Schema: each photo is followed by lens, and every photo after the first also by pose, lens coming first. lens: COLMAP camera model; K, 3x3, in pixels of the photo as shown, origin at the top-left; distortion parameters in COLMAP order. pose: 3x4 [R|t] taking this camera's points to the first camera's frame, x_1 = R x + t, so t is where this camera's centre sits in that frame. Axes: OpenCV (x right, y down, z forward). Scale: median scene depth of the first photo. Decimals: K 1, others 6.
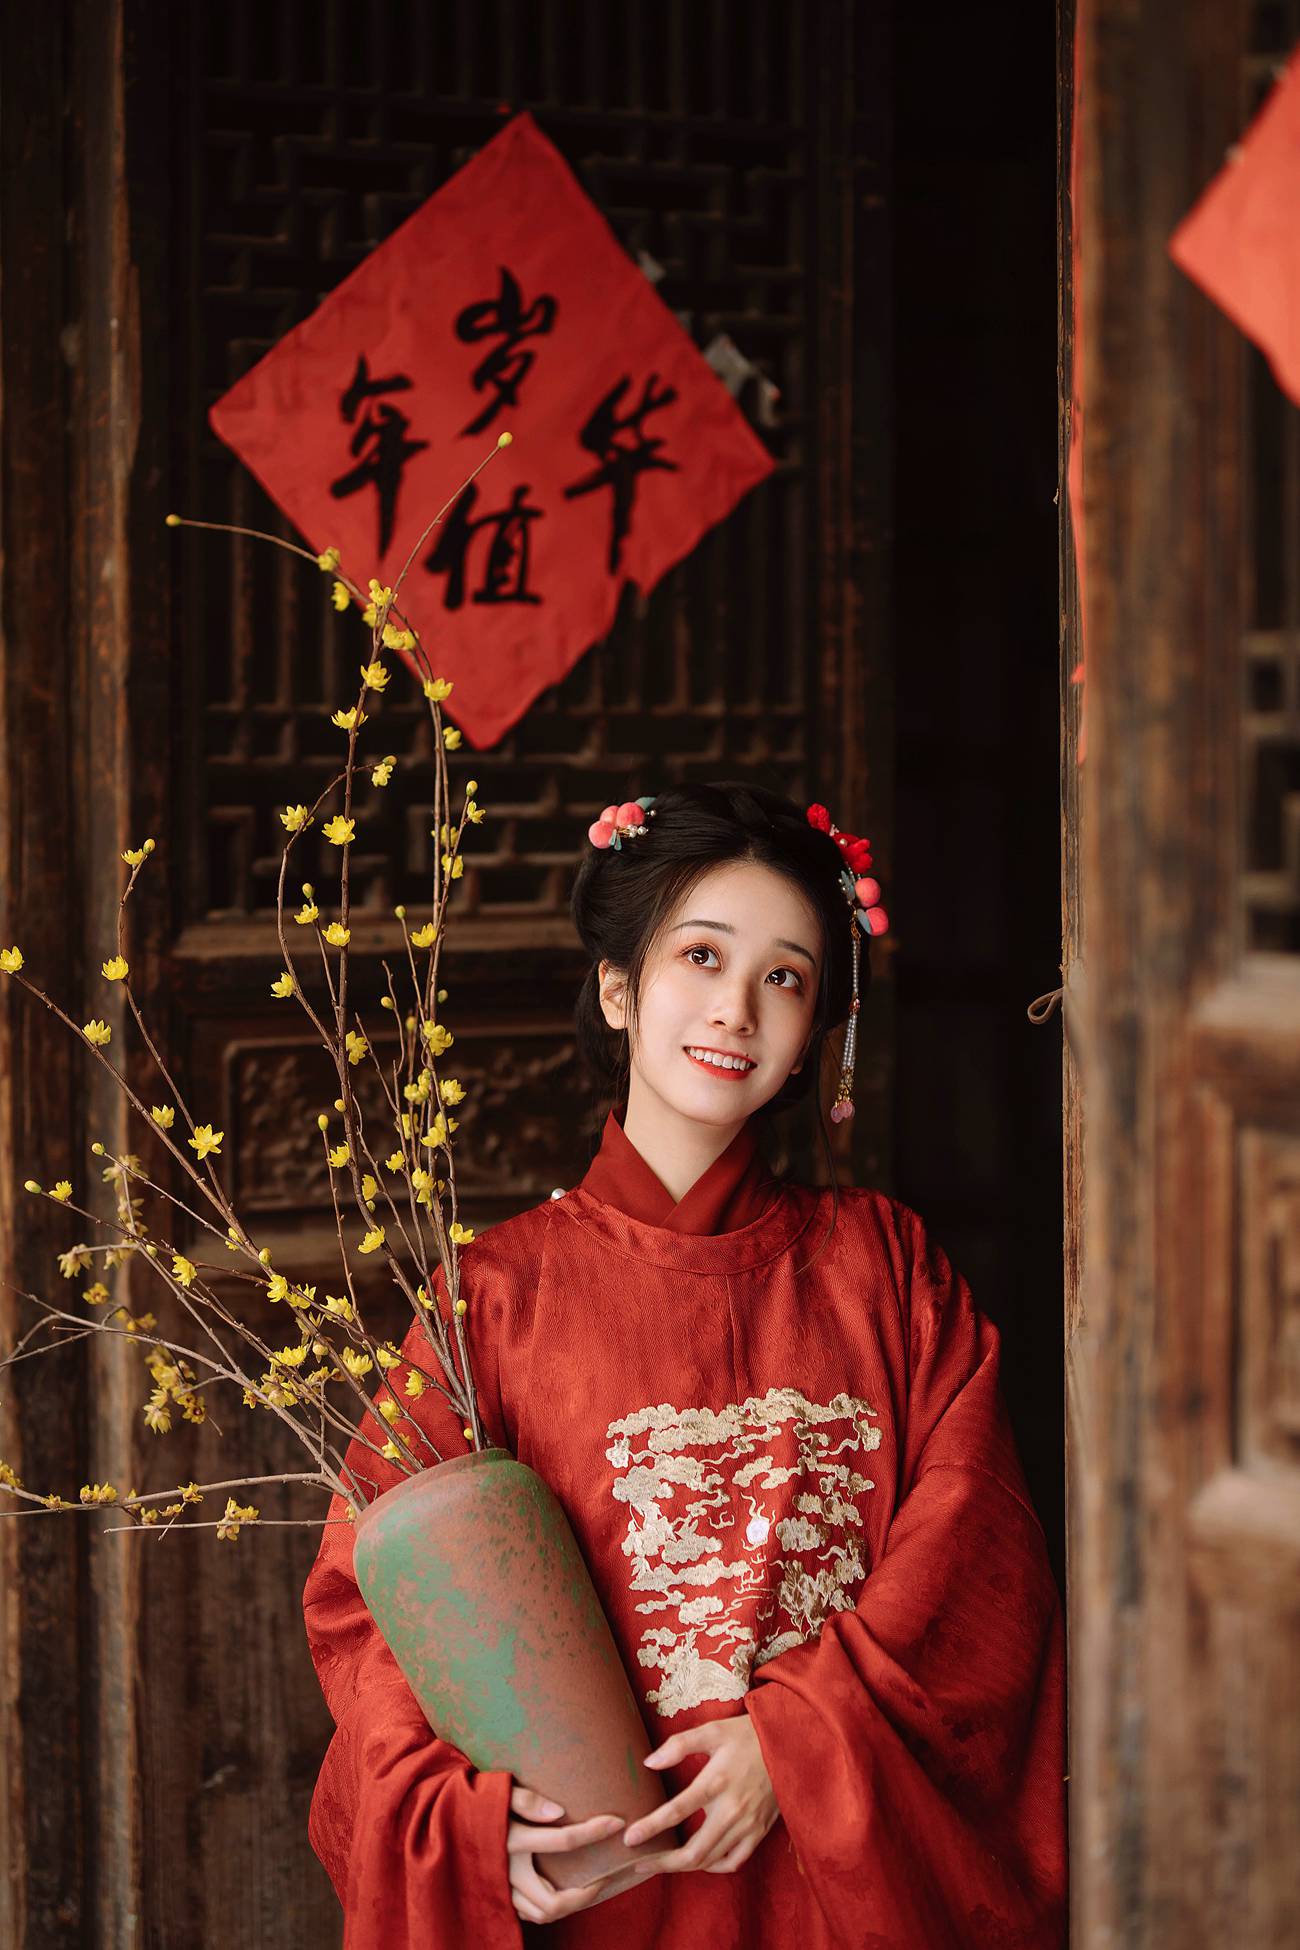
lens RADIAL K [[4193.2, 0, 707.5], [0, 4193.2, 1077.6], [0, 0, 1]] dist [-0.013341, 0.000000]
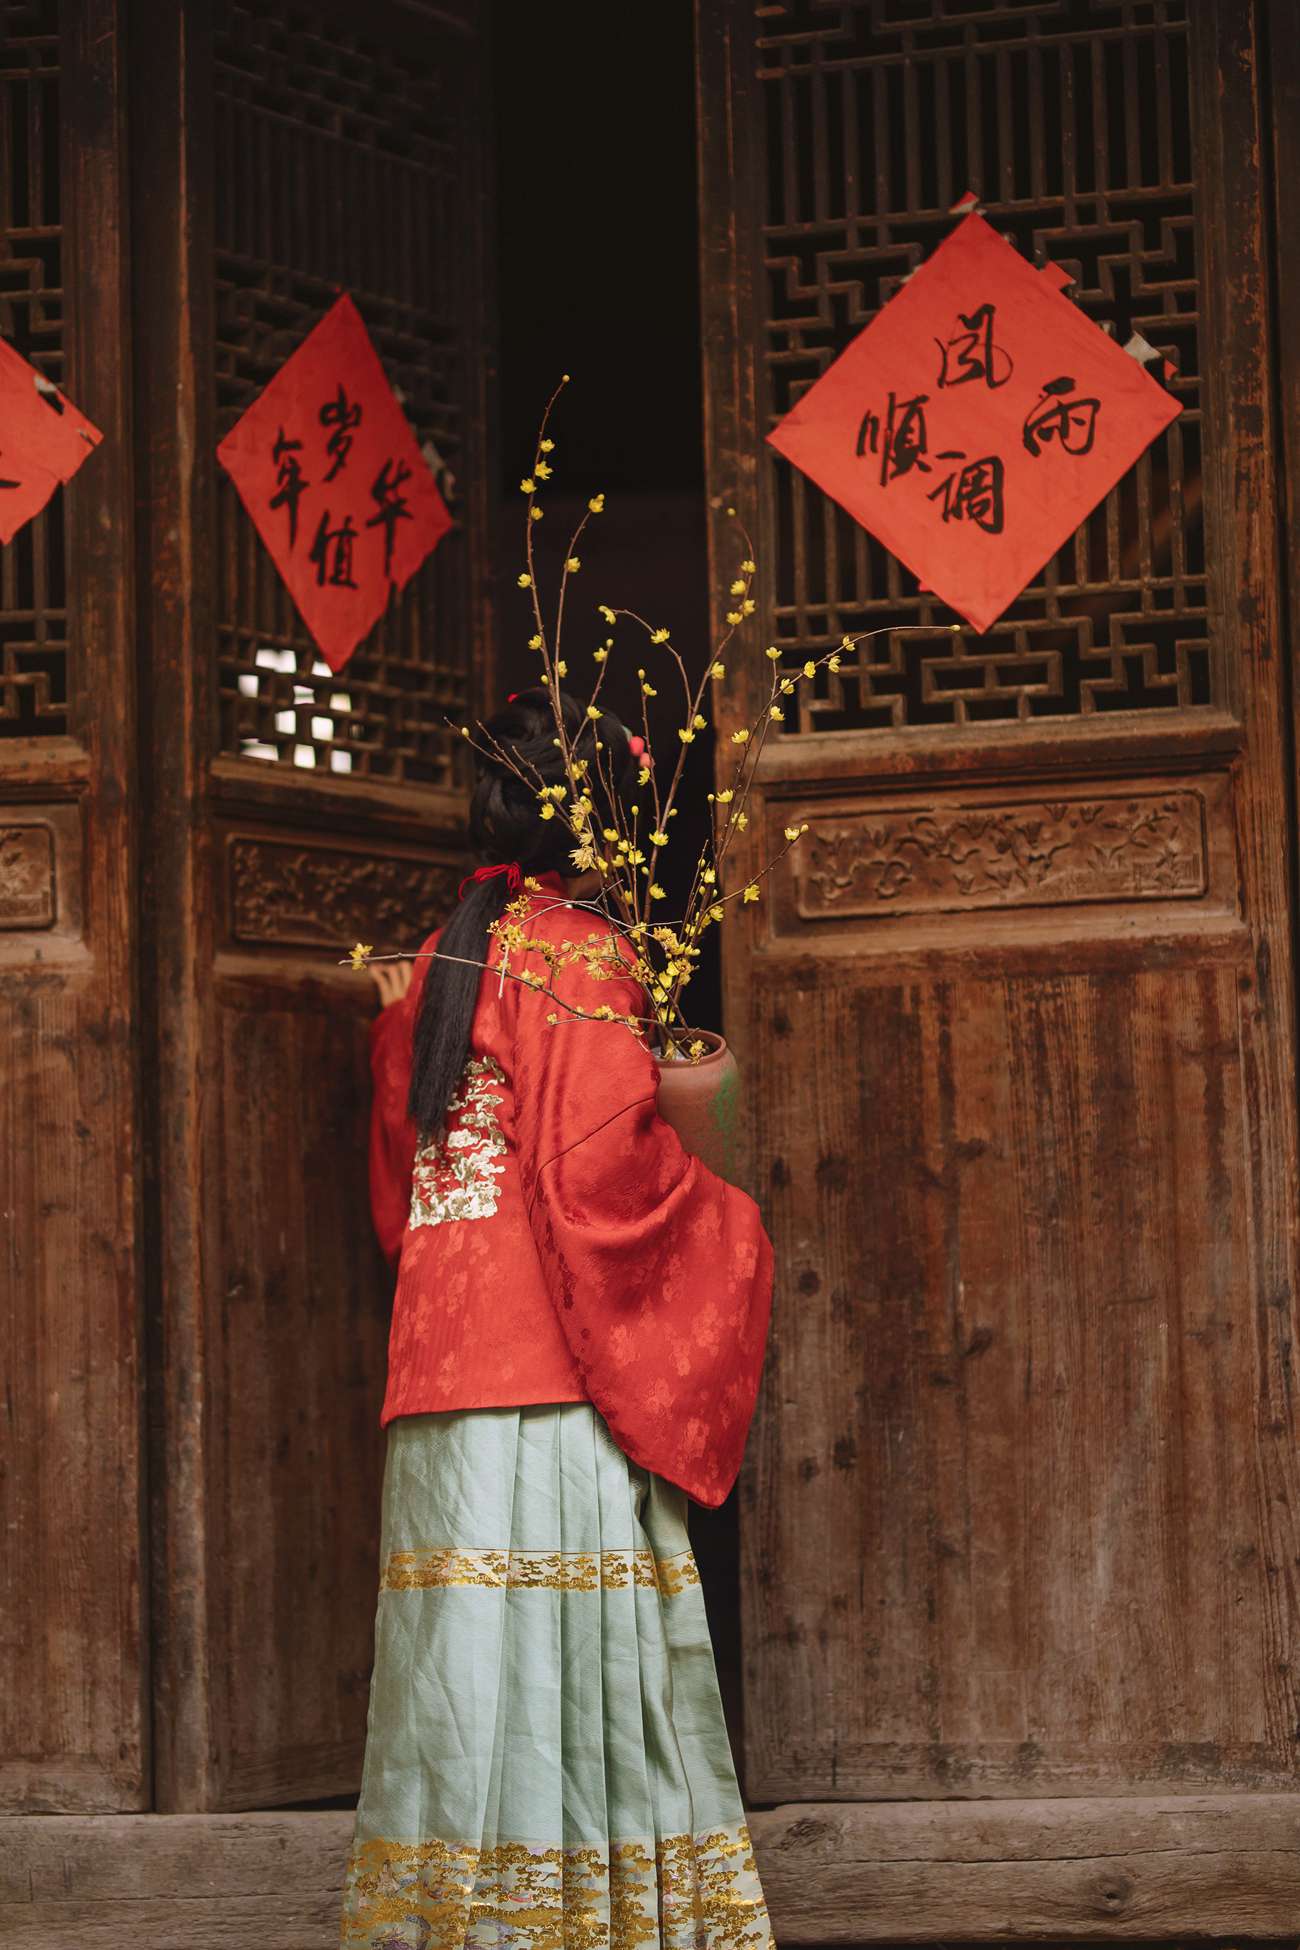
lens RADIAL K [[4193.2, 0, 649.4], [0, 4193.2, 971.5], [0, 0, 1]] dist [-0.013341, 0.000000]
pose [[0.888620, 0.031358, 0.457570, -0.679647], [0.030538, 0.991401, -0.127248, 0.244337], [-0.457626, 0.127048, 0.880021, -0.461048]]
